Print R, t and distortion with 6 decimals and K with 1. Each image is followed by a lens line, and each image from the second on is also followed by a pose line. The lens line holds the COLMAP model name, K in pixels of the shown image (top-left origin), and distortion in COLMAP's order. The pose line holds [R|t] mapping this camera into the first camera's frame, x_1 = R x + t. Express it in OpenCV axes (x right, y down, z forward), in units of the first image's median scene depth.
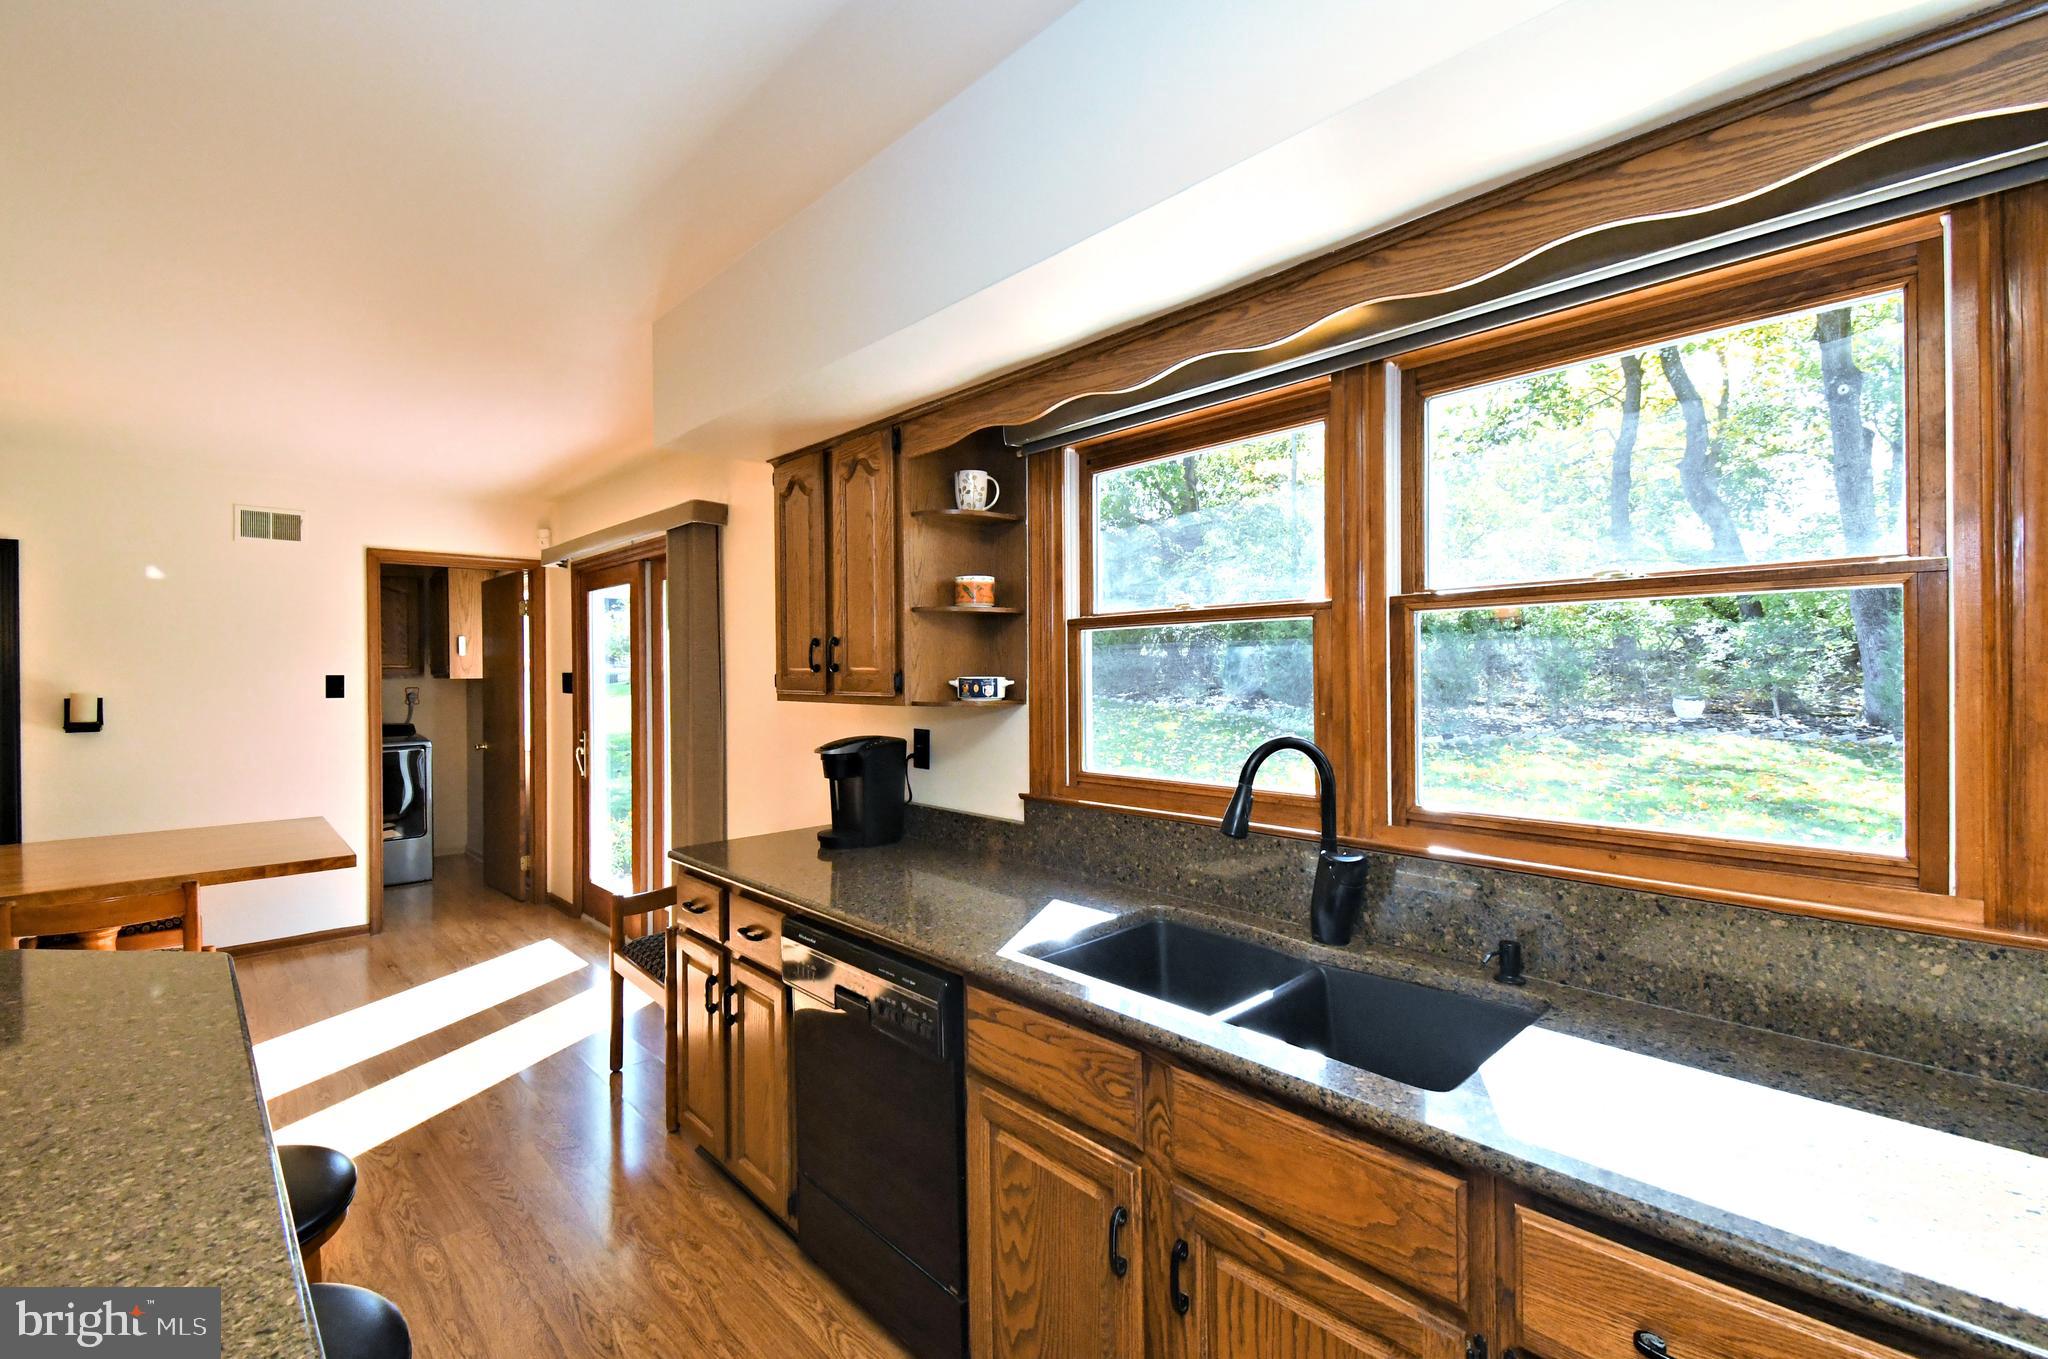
lens RADIAL K [[864.7, 0, 1040.3], [0, 864.7, 671.5], [0, 0, 1]] dist [0.002090, -0.000321]
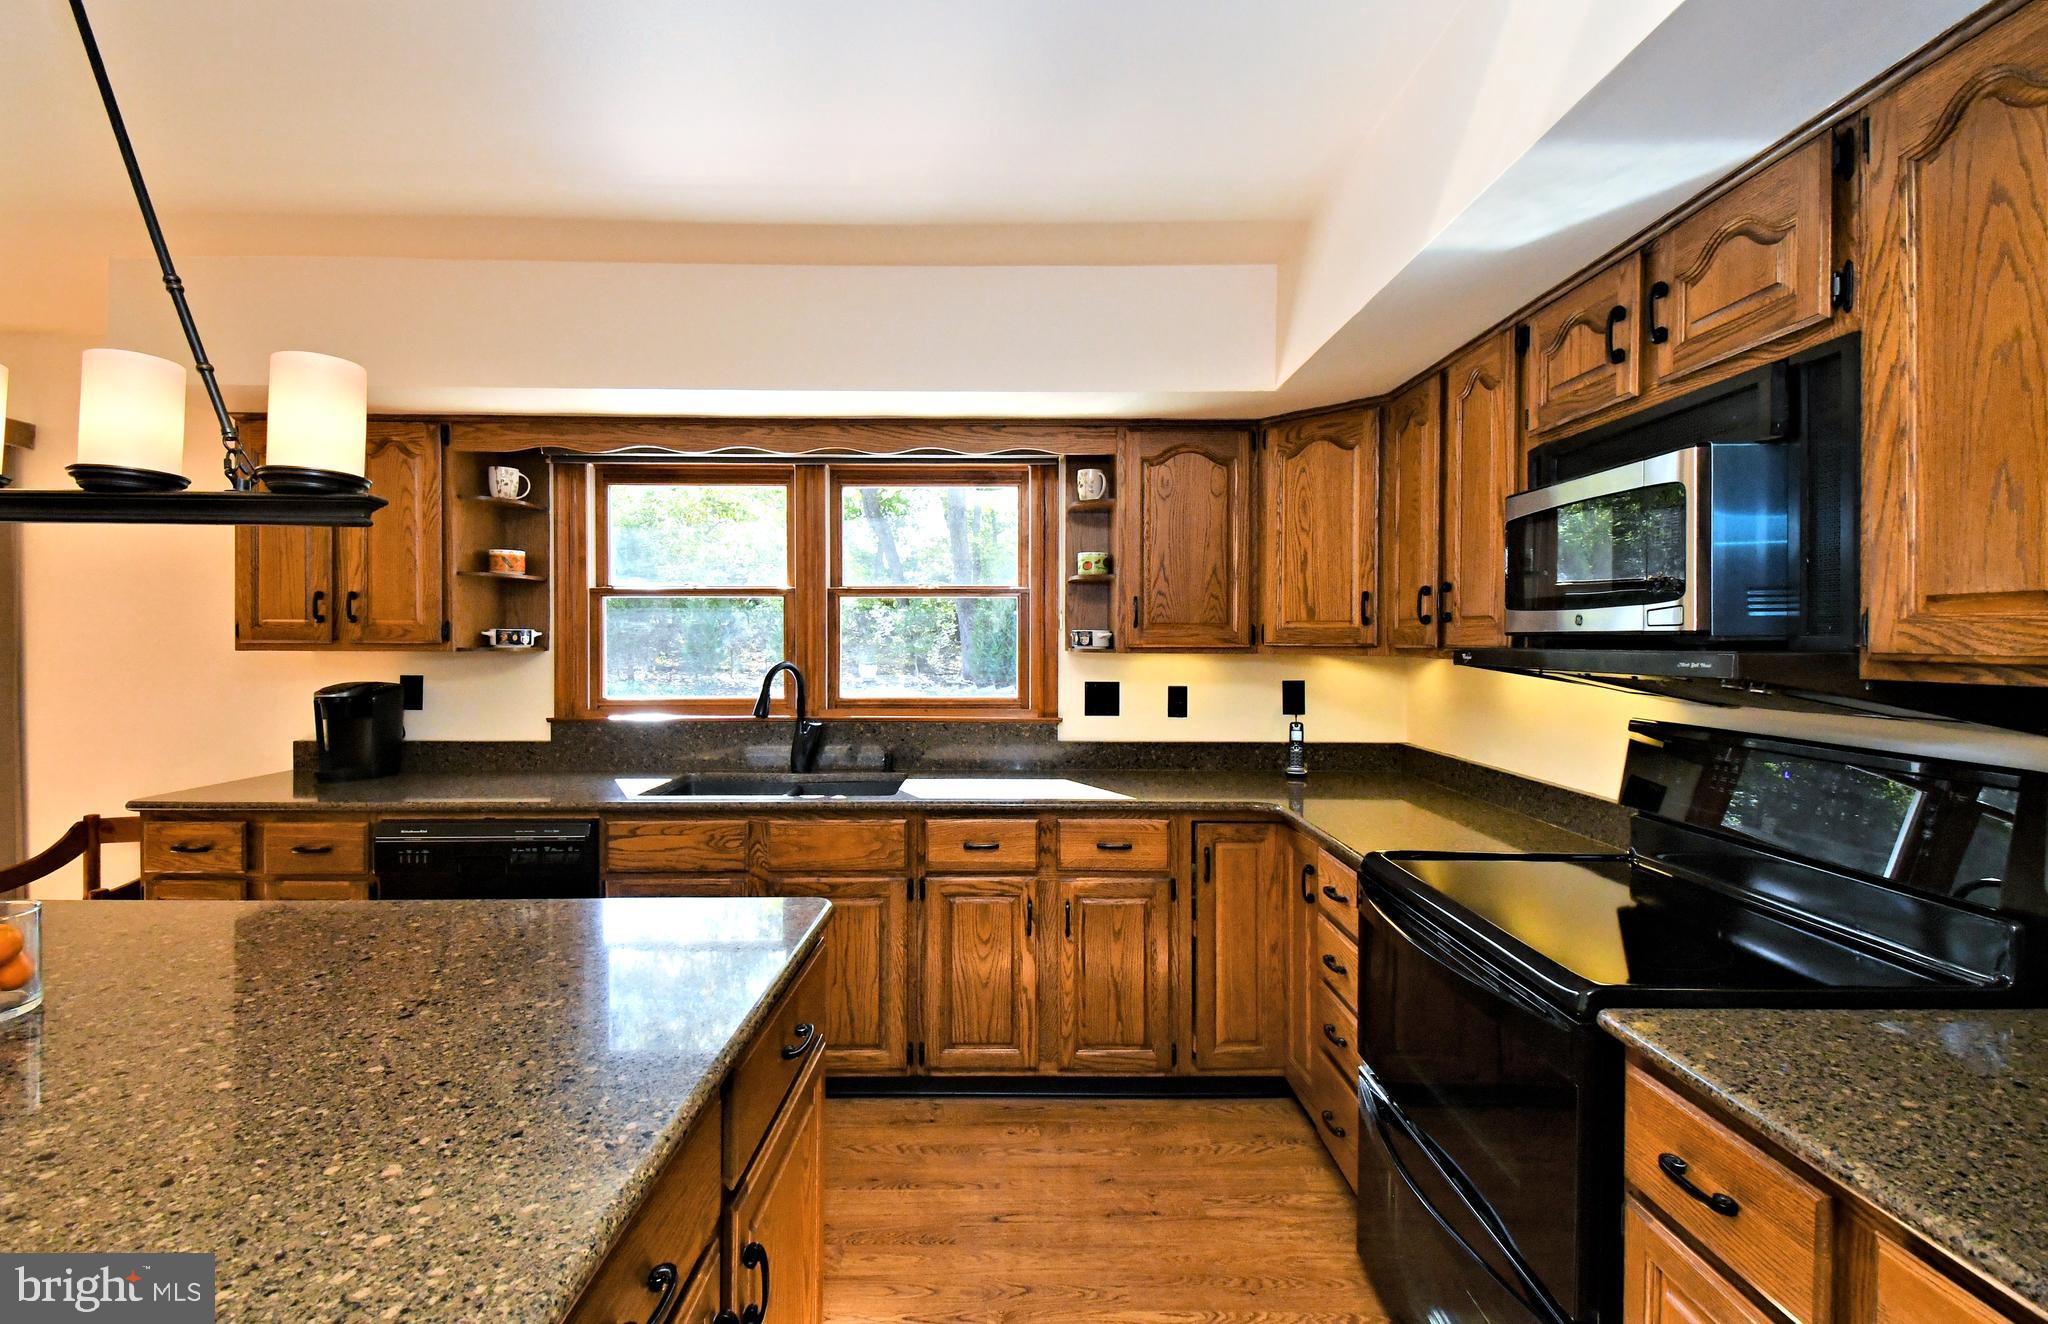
lens RADIAL K [[924.8, 0, 1015.1], [0, 924.8, 642.2], [0, 0, 1]] dist [0.010545, 0.000103]
pose [[0.669148, 0.010471, 0.743055, -0.591072], [-0.005330, 0.999943, -0.009291, 0.034609], [-0.743110, 0.002257, 0.669165, -0.476103]]
